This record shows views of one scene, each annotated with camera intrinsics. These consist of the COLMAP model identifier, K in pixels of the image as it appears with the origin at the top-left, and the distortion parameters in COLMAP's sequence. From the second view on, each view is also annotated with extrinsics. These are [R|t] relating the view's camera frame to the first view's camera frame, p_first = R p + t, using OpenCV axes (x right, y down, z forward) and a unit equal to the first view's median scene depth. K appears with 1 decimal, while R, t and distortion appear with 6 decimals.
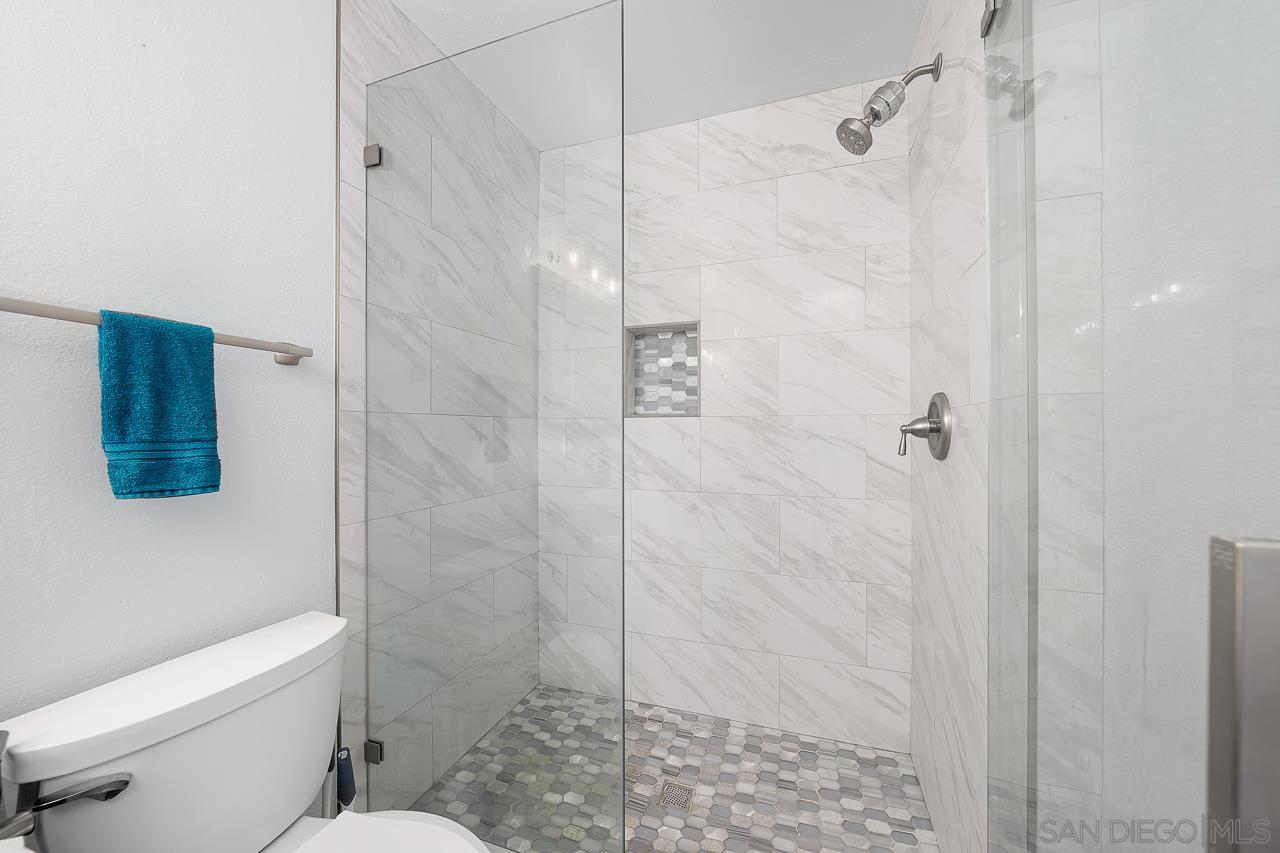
lens RADIAL K [[442.3, 0, 641.7], [0, 442.3, 430.2], [0, 0, 1]] dist [-0.005152, 0.000902]
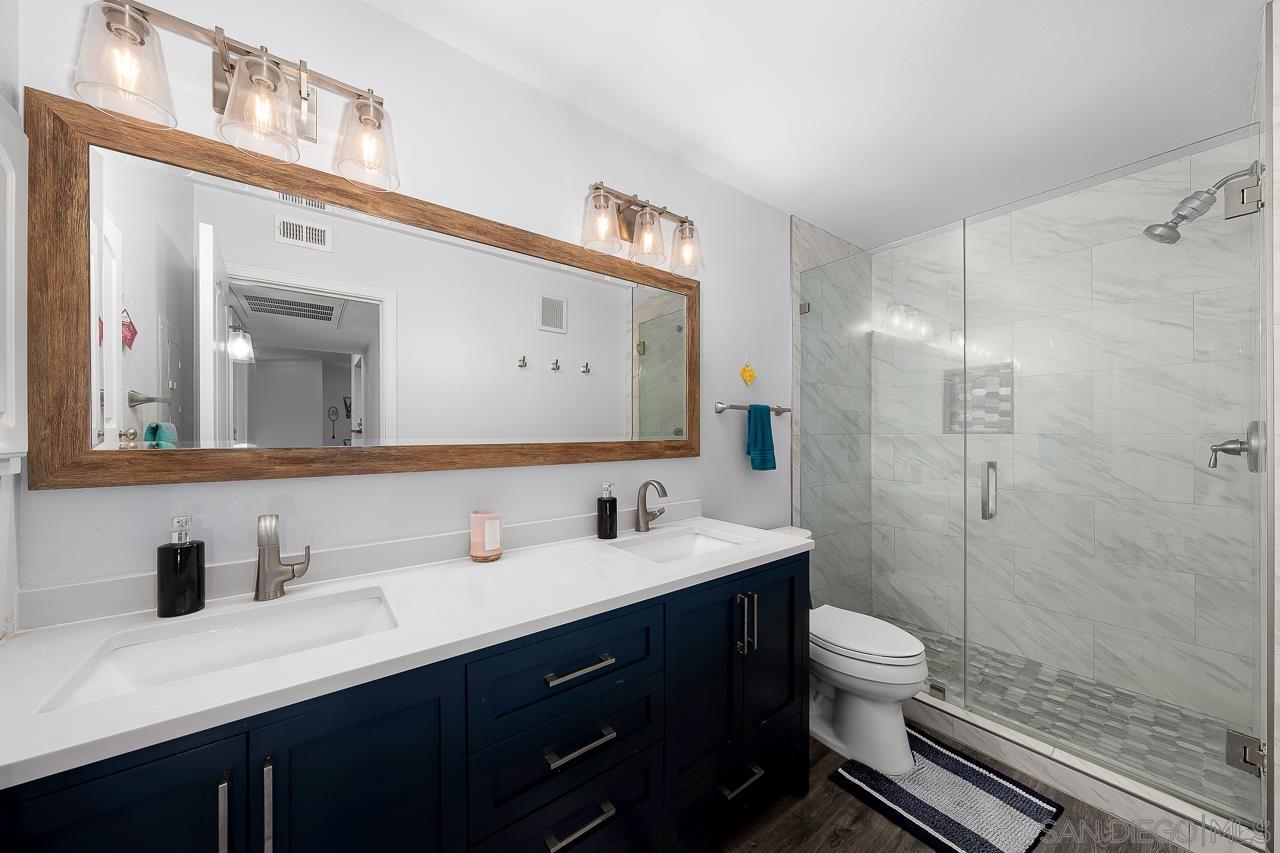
lens RADIAL K [[442.3, 0, 631.5], [0, 442.3, 432.5], [0, 0, 1]] dist [-0.005152, 0.000902]
pose [[0.842895, -0.000313, -0.538078, -0.133837], [0.002263, 0.999993, 0.002963, -0.043593], [0.538073, -0.003715, 0.842890, -0.809068]]
